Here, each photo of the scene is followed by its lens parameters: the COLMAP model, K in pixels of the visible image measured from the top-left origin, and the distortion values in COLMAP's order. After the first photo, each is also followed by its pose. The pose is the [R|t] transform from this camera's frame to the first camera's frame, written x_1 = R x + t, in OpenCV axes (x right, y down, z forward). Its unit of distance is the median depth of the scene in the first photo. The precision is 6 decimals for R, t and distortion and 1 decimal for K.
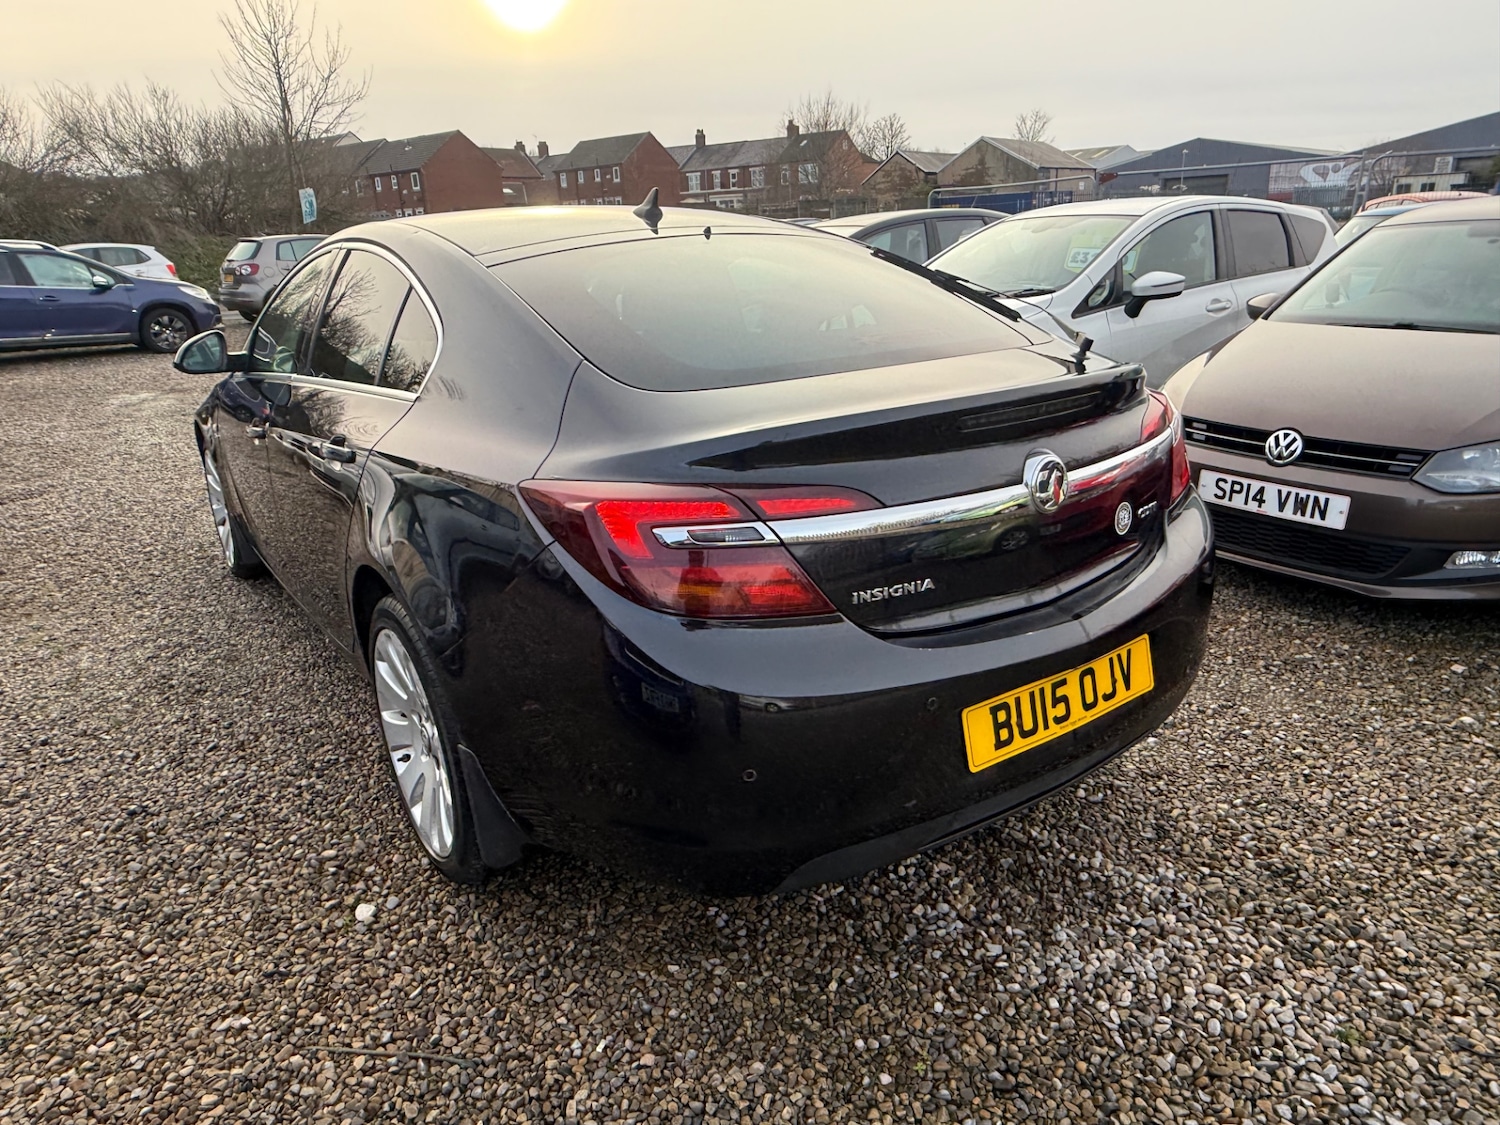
lens RADIAL K [[1090.8, 0, 744.3], [0, 1090.8, 564.9], [0, 0, 1]] dist [0.014909, -0.017220]
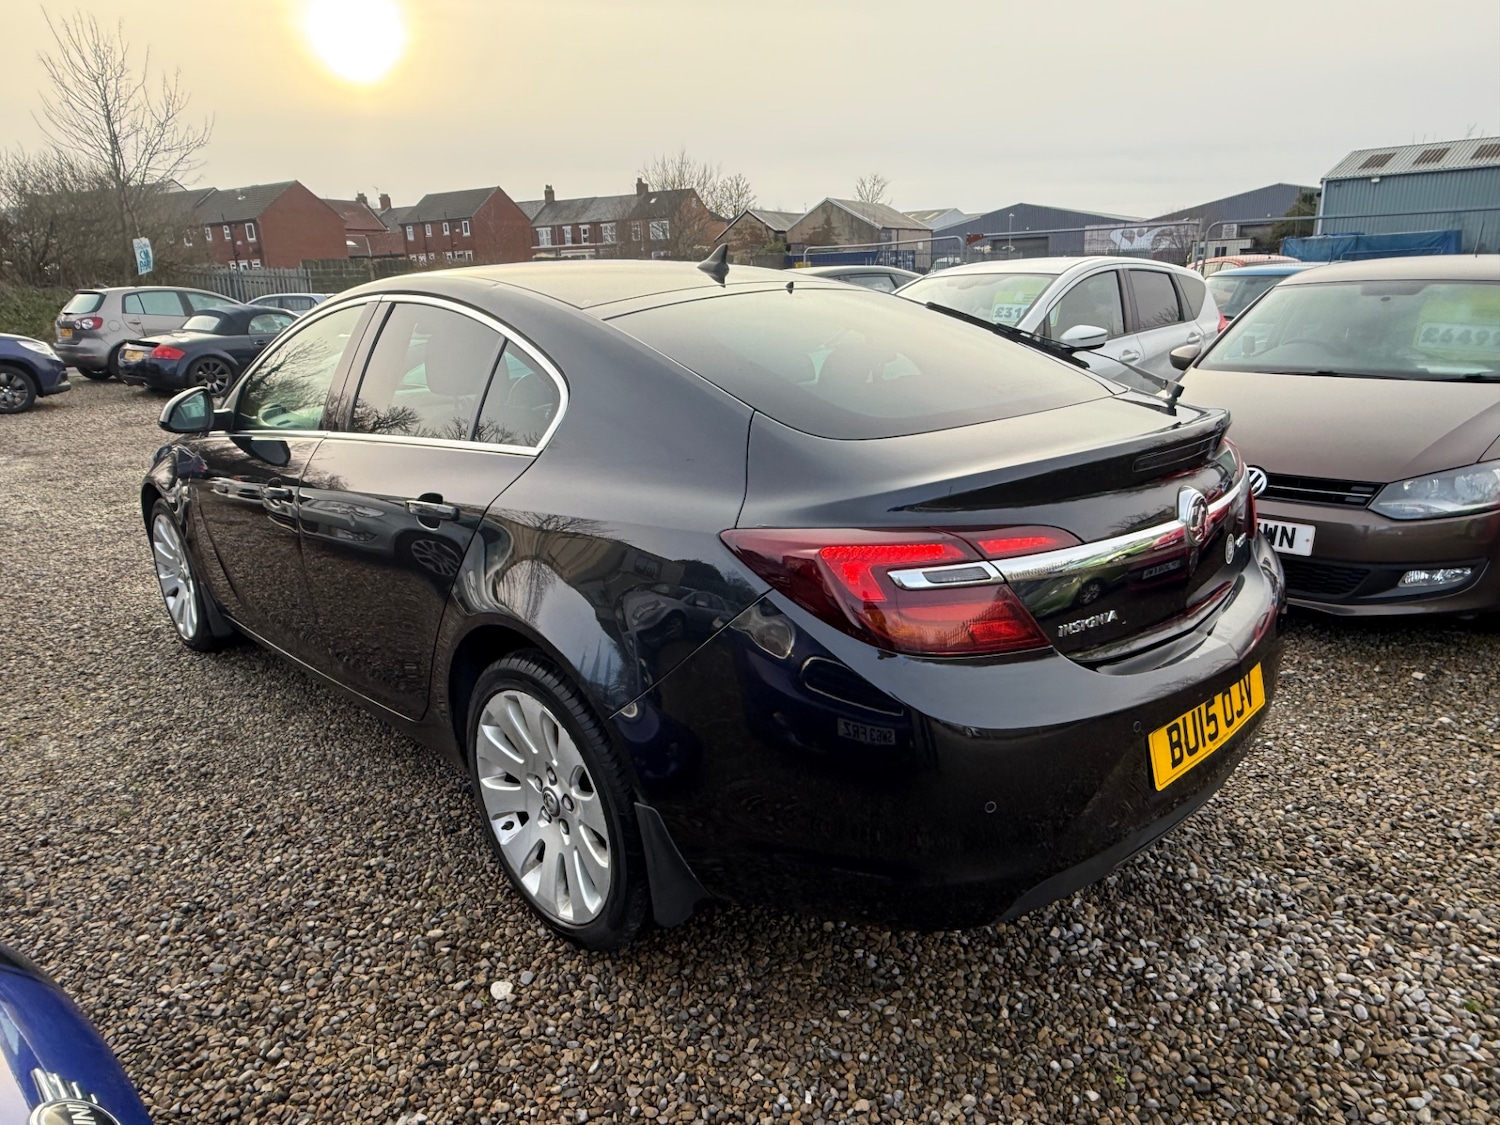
lens RADIAL K [[1090.8, 0, 754.7], [0, 1090.8, 565.8], [0, 0, 1]] dist [0.014909, -0.017220]
pose [[0.984739, -0.037289, 0.169996, -0.263338], [0.045062, 0.998097, -0.042095, -0.000960], [-0.168103, 0.049113, 0.984545, 0.007405]]
